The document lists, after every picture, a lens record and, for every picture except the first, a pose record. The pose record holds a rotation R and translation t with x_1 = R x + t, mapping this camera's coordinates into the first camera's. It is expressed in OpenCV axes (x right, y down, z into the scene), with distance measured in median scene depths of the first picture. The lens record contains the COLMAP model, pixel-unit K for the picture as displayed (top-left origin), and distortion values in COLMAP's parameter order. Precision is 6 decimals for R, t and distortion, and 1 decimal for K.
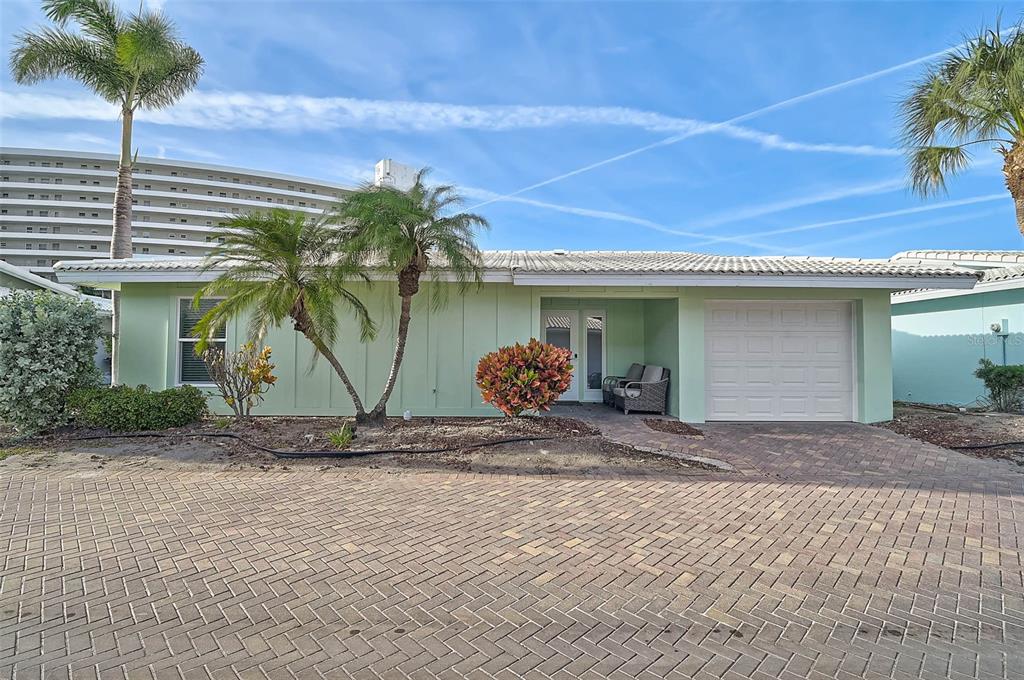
lens RADIAL K [[481.4, 0, 507.7], [0, 481.4, 340.9], [0, 0, 1]] dist [-0.005708, -0.001877]
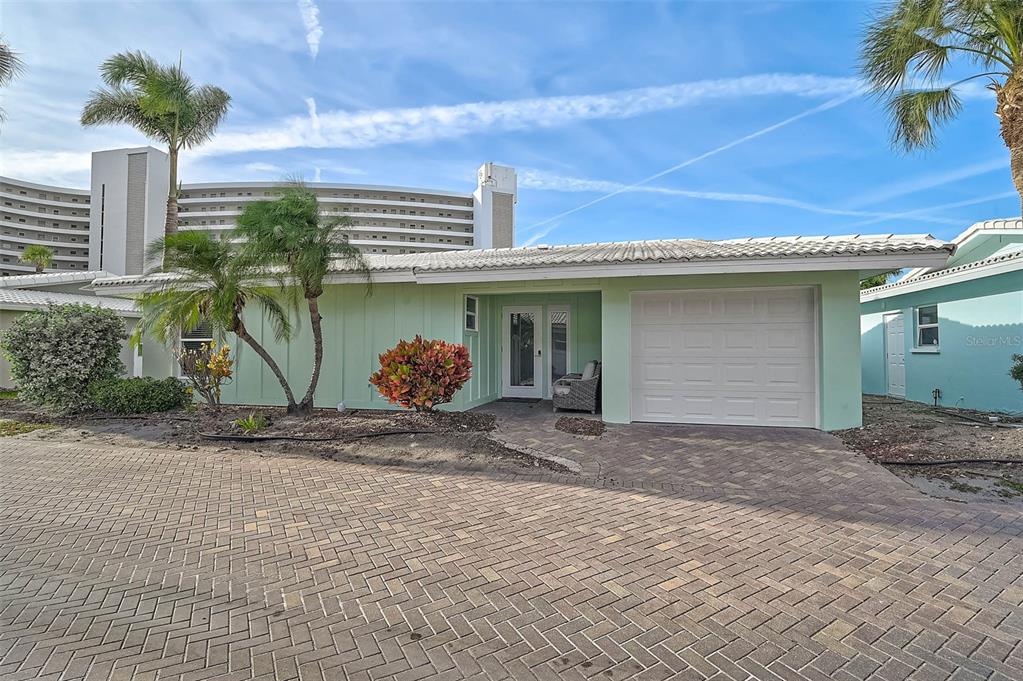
lens RADIAL K [[488.4, 0, 513.3], [0, 488.4, 342.7], [0, 0, 1]] dist [-0.003002, -0.003979]
pose [[0.968048, -0.007549, -0.250651, 0.427915], [0.009984, 0.999914, 0.008444, 0.003434], [0.250566, -0.010677, 0.968041, 0.032311]]
